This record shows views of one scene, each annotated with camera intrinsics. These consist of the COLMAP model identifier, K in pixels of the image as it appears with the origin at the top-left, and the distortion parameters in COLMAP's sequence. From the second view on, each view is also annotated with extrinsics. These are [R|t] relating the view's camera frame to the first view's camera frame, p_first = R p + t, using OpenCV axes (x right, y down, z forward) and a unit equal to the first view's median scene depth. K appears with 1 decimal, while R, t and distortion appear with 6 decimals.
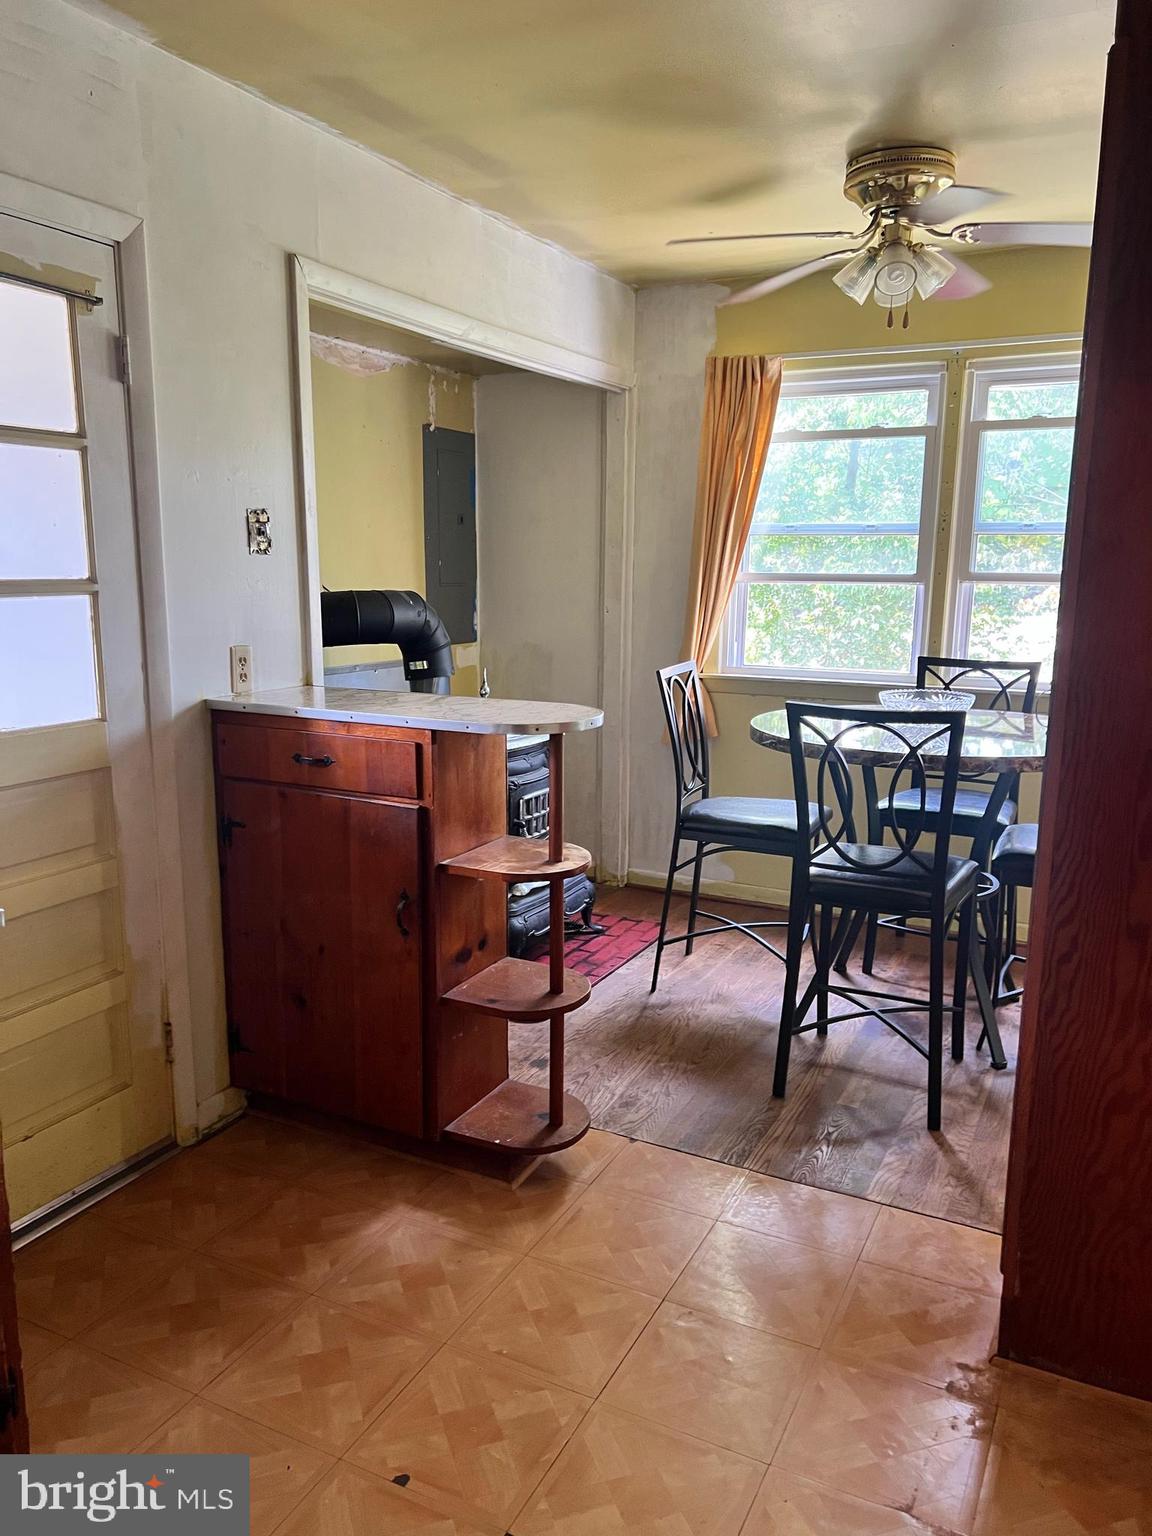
lens RADIAL K [[1141.4, 0, 574.0], [0, 1141.4, 781.2], [0, 0, 1]] dist [0.191852, -0.376840]
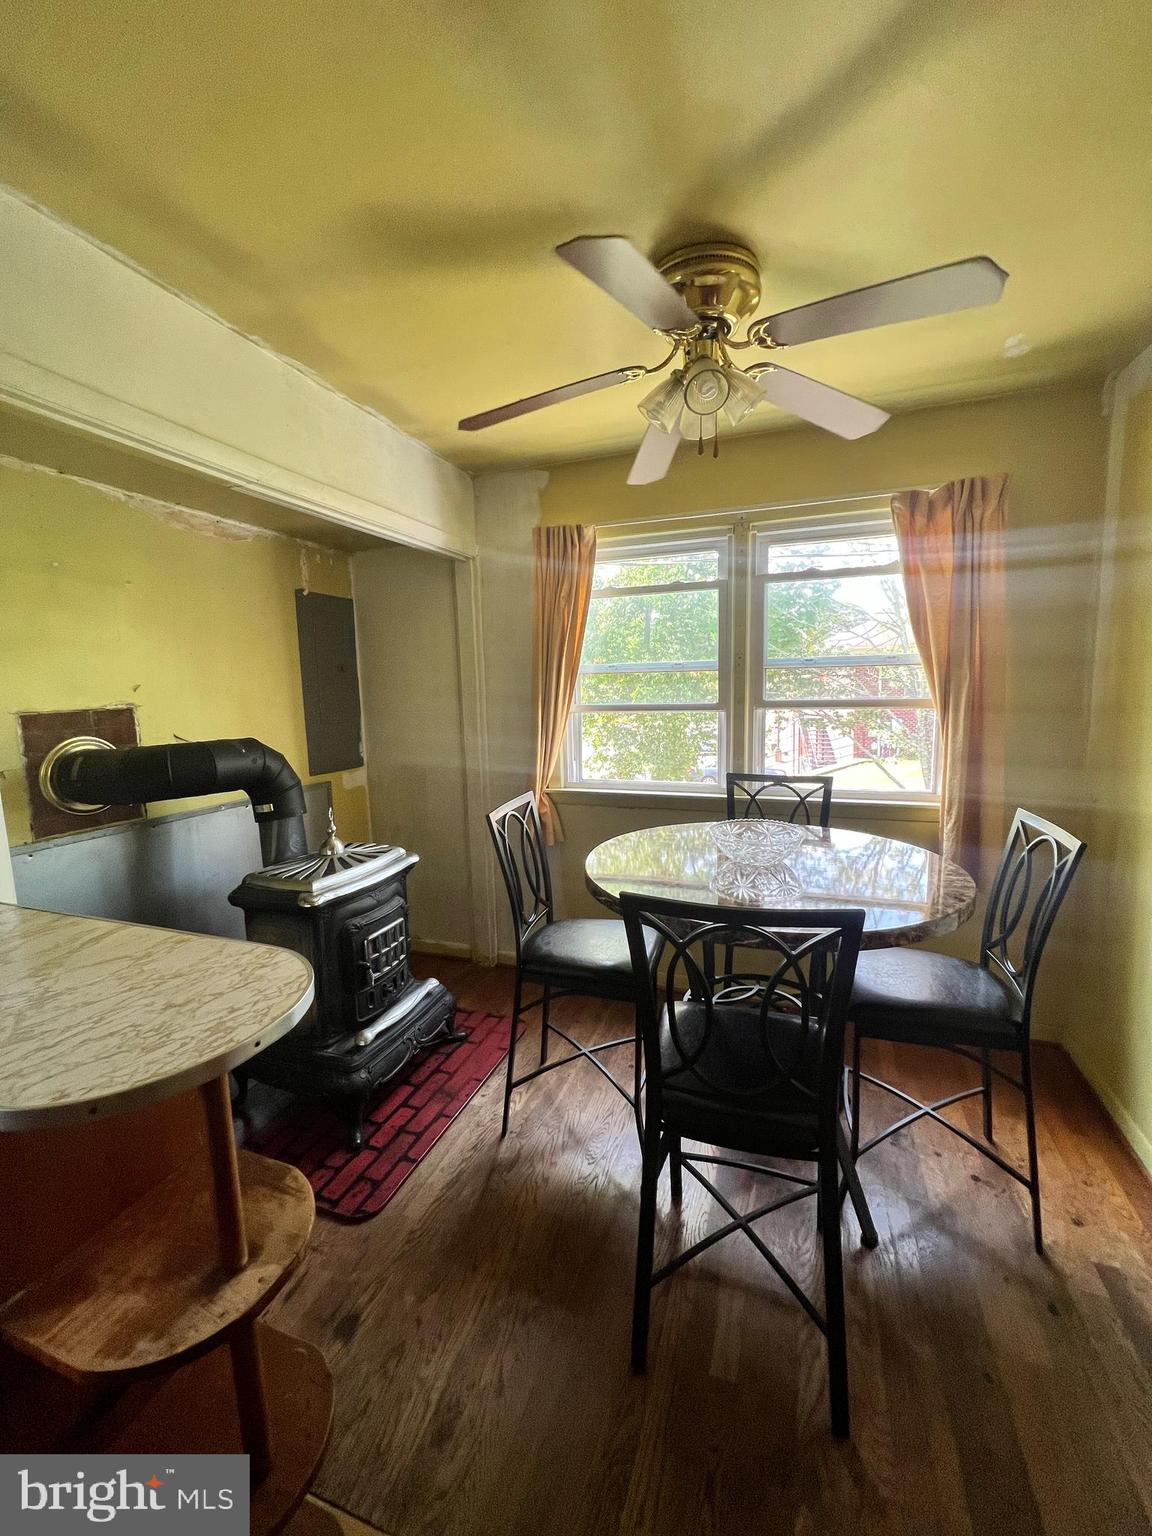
lens RADIAL K [[618.3, 0, 580.1], [0, 618.3, 767.8], [0, 0, 1]] dist [0.017403, 0.000022]
pose [[0.991444, -0.050515, 0.120361, 0.076435], [0.057541, 0.996792, -0.055631, -0.086924], [-0.117165, 0.062080, 0.991170, 0.401186]]
